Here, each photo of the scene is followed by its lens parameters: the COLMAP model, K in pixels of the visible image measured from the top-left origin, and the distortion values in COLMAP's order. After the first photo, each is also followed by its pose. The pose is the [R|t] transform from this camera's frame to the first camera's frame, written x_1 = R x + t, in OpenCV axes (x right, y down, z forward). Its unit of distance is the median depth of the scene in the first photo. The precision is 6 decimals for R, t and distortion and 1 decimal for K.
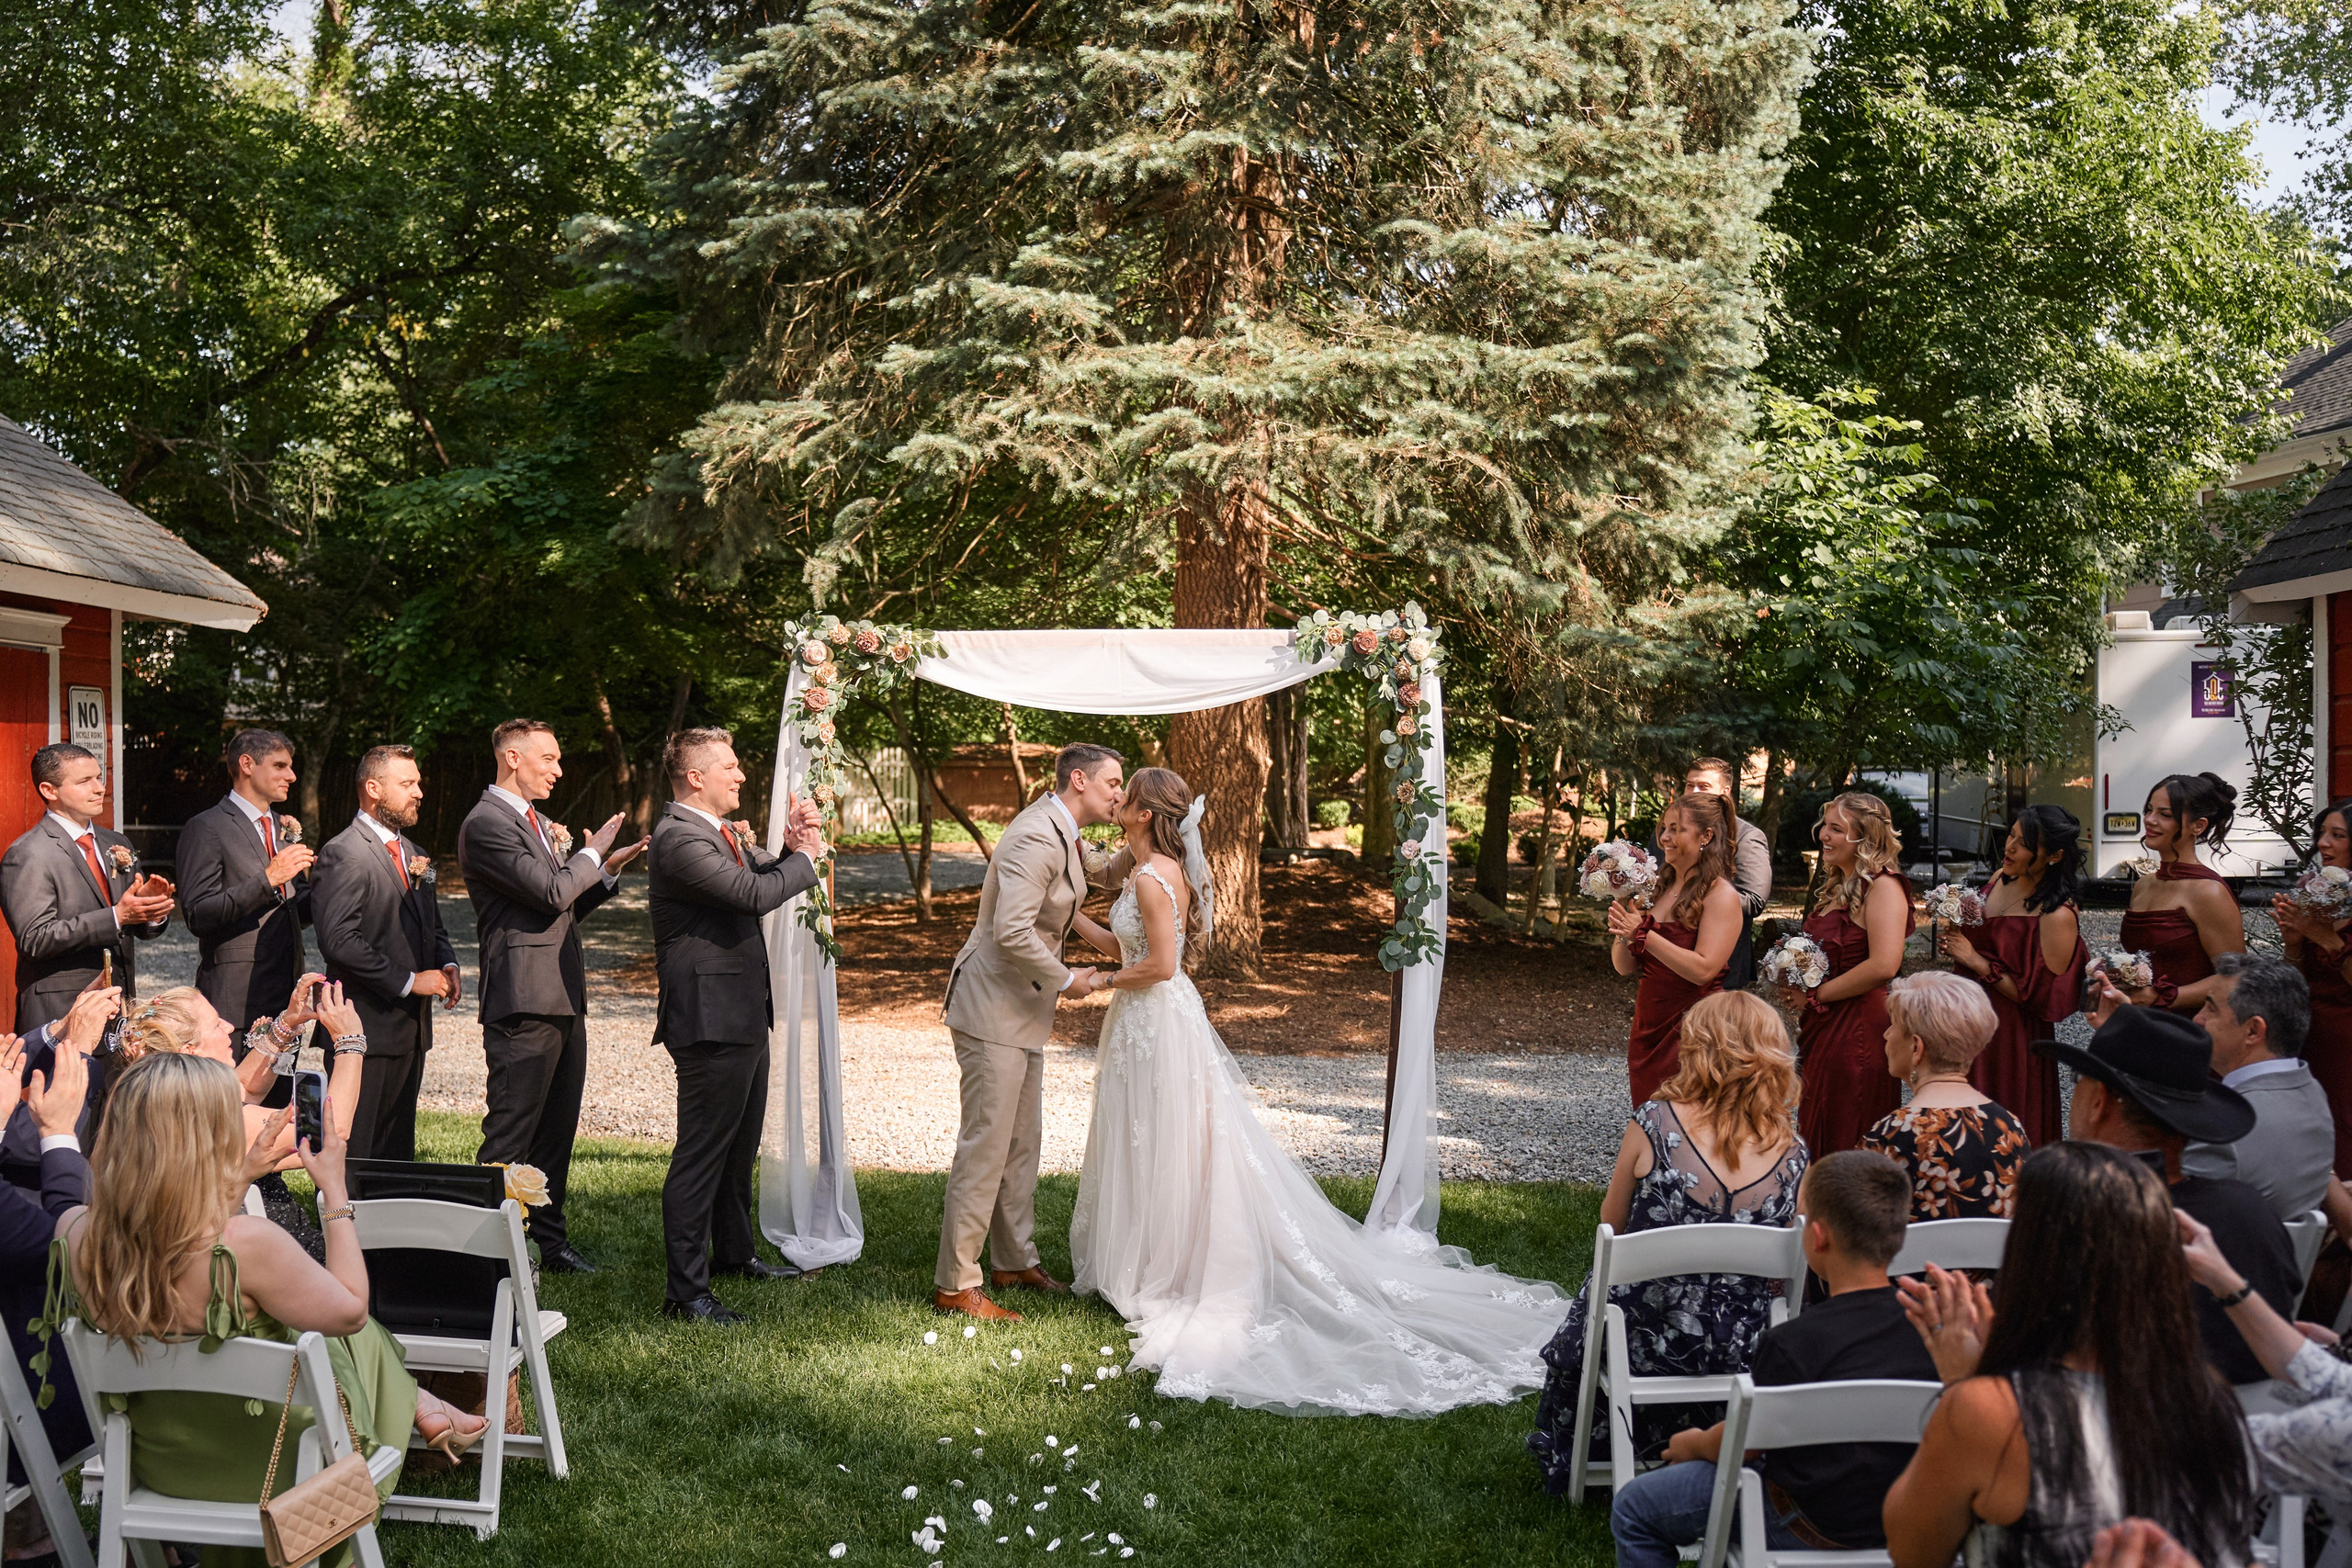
lens RADIAL K [[1888.7, 0, 1097.8], [0, 1888.7, 778.1], [0, 0, 1]] dist [-0.087804, 0.049043]
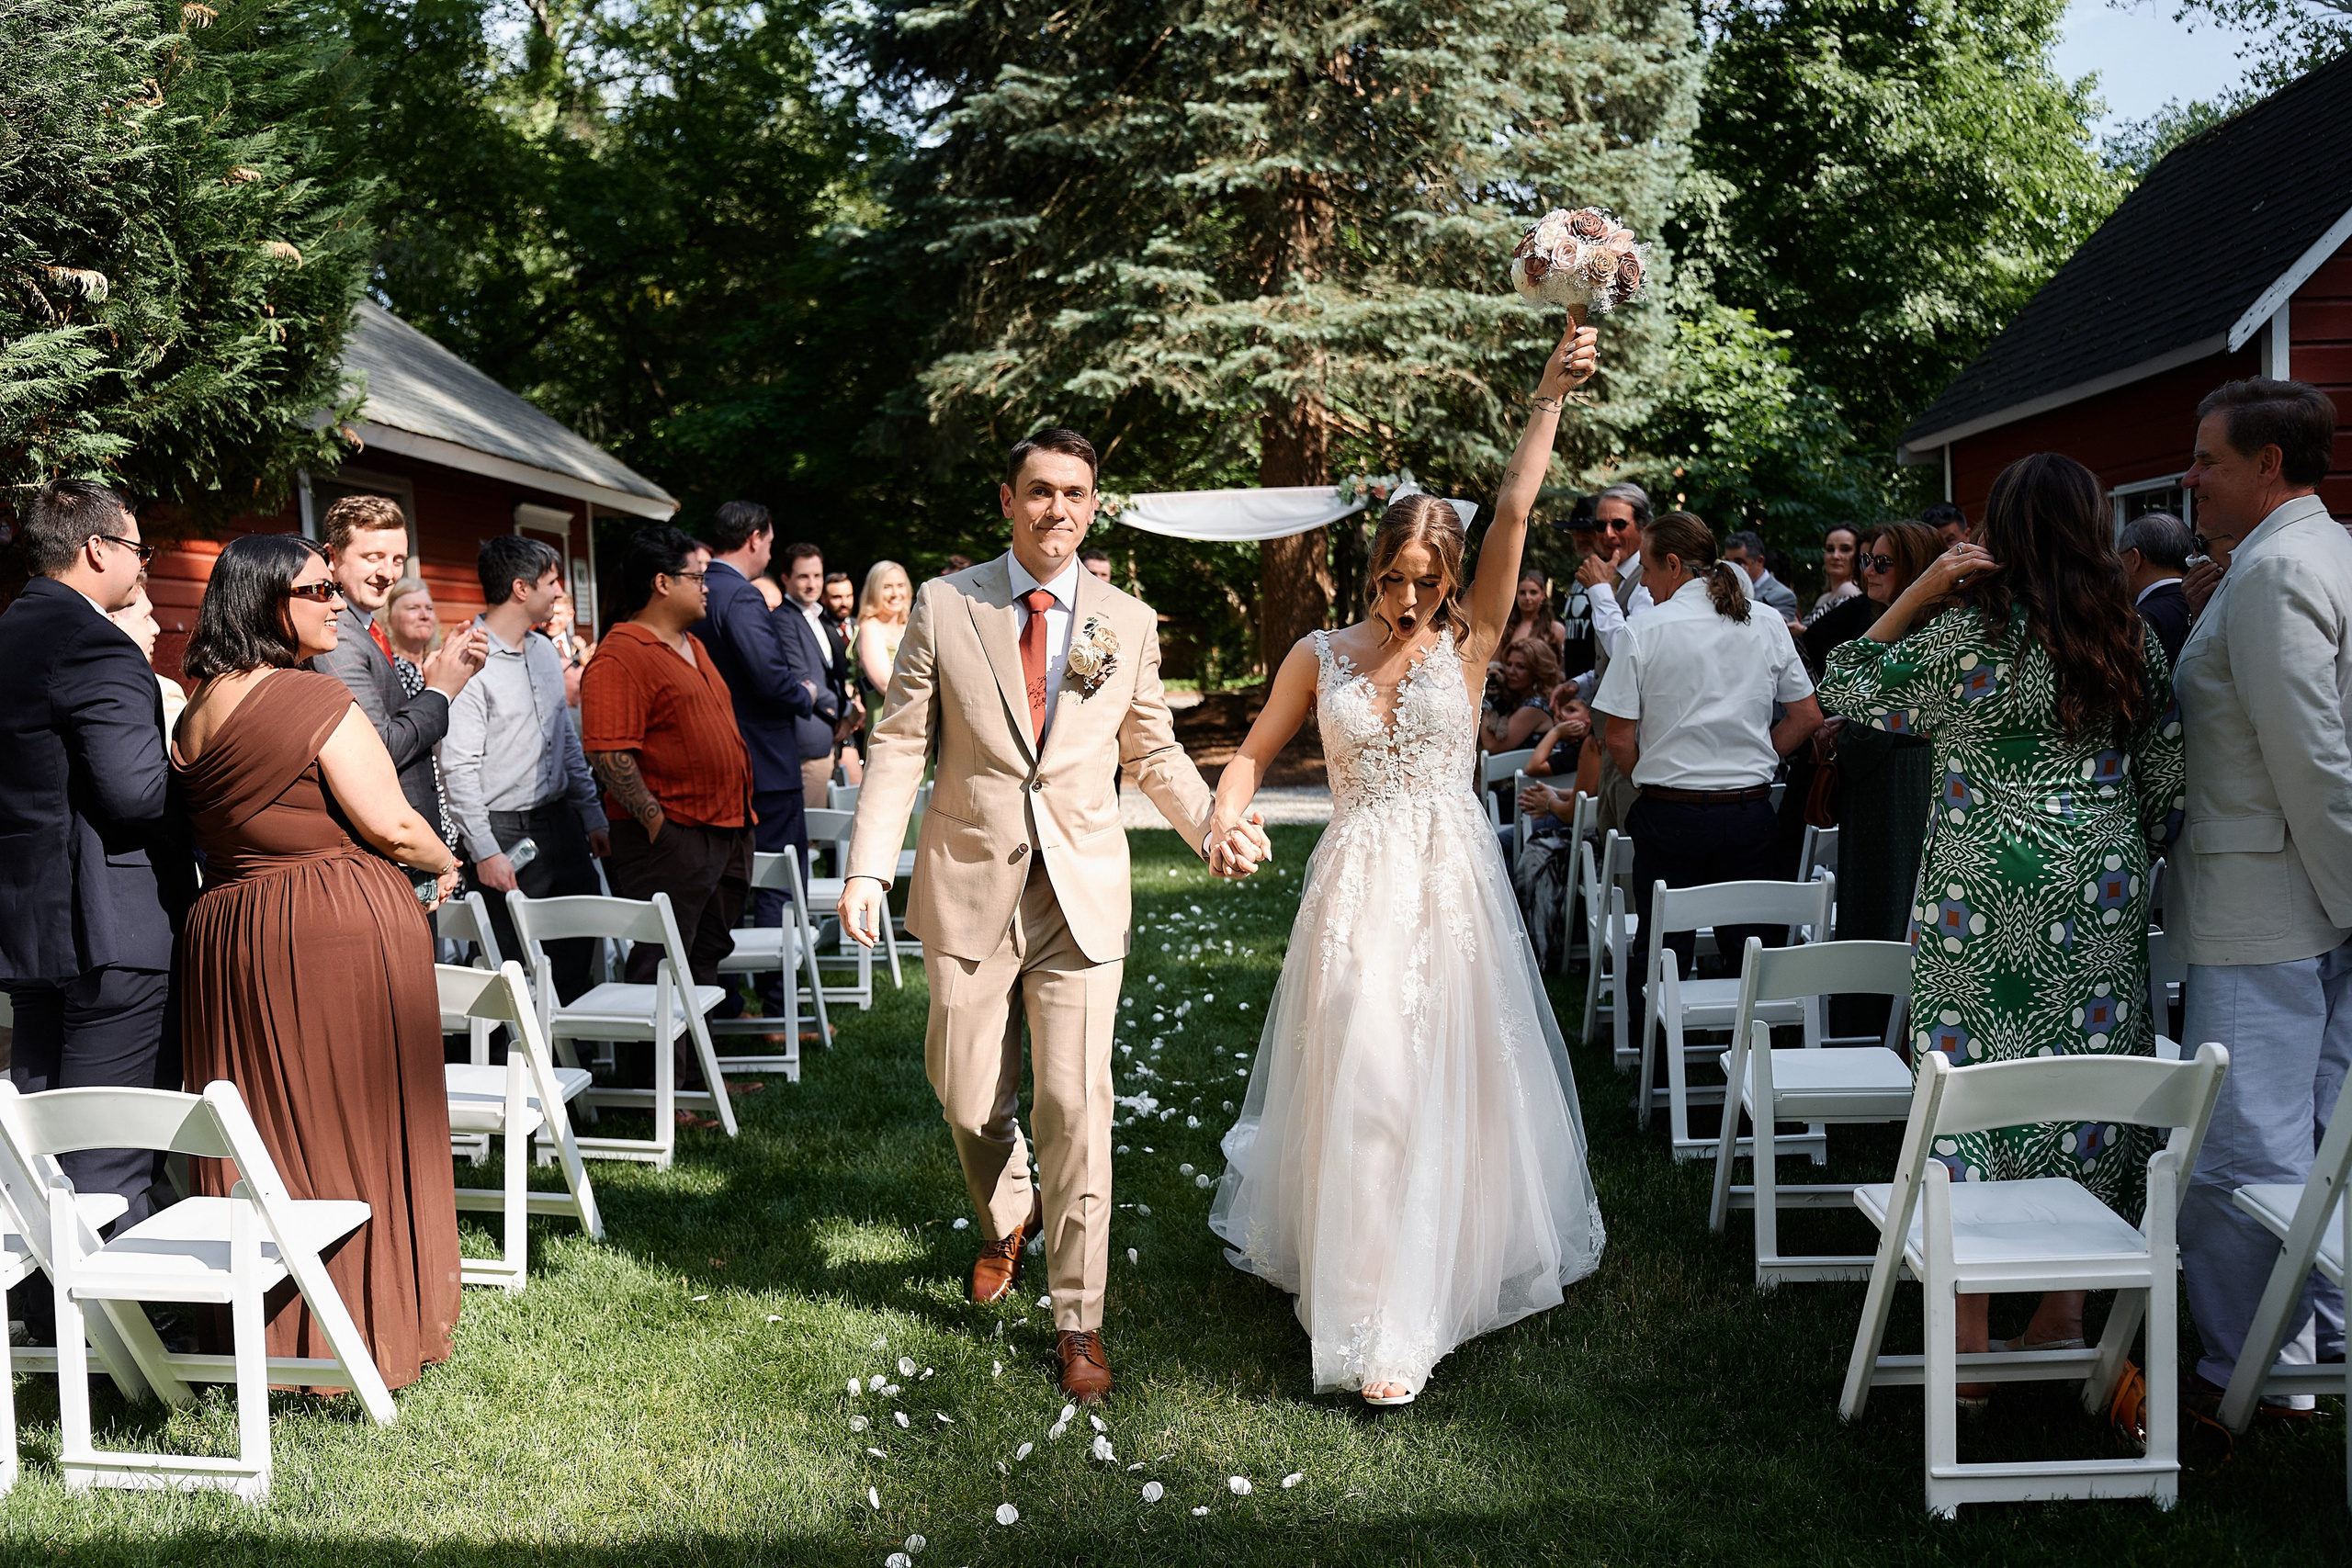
lens RADIAL K [[1888.7, 0, 1136.5], [0, 1888.7, 773.5], [0, 0, 1]] dist [-0.087804, 0.049043]
pose [[0.999137, -0.035398, -0.021739, -0.033789], [0.036523, 0.997886, 0.053753, 0.053551], [0.019790, -0.054500, 0.998318, -0.483784]]
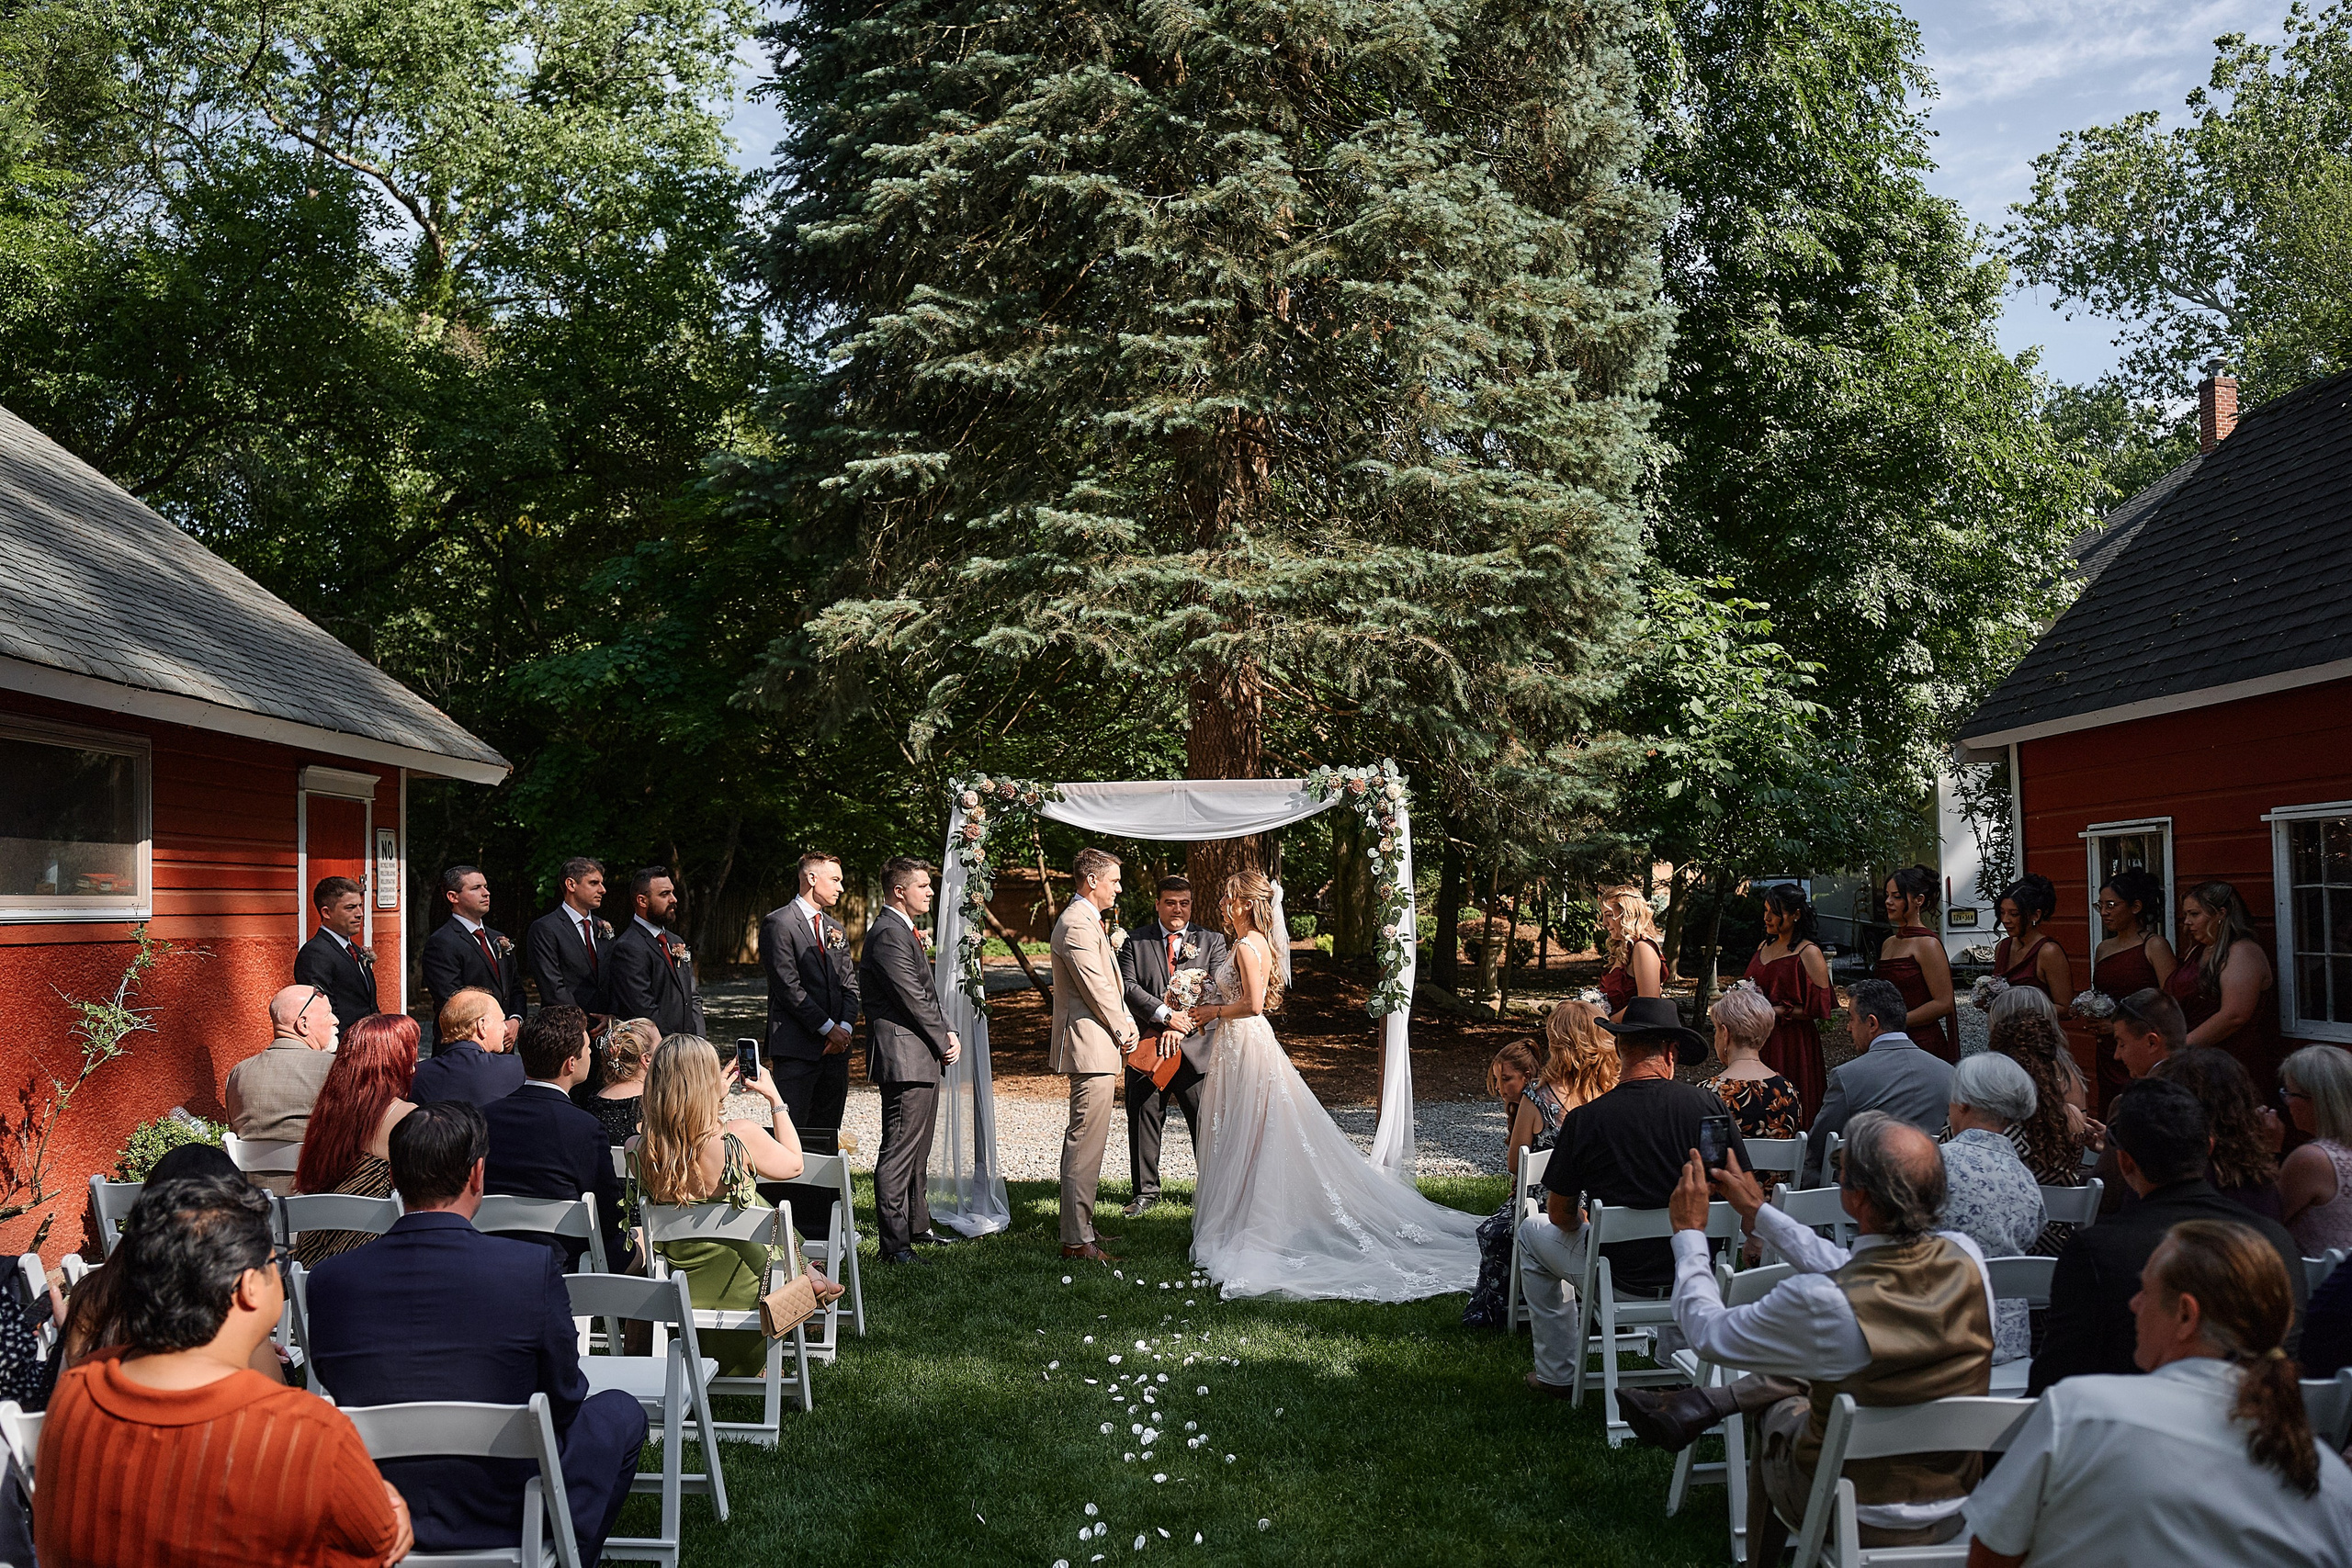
lens RADIAL K [[1888.7, 0, 1121.3], [0, 1888.7, 758.1], [0, 0, 1]] dist [-0.087804, 0.049043]
pose [[0.999103, -0.012442, 0.040489, -0.063069], [0.015592, 0.996796, -0.078448, 0.010548], [-0.039384, 0.079009, 0.996096, -0.285617]]
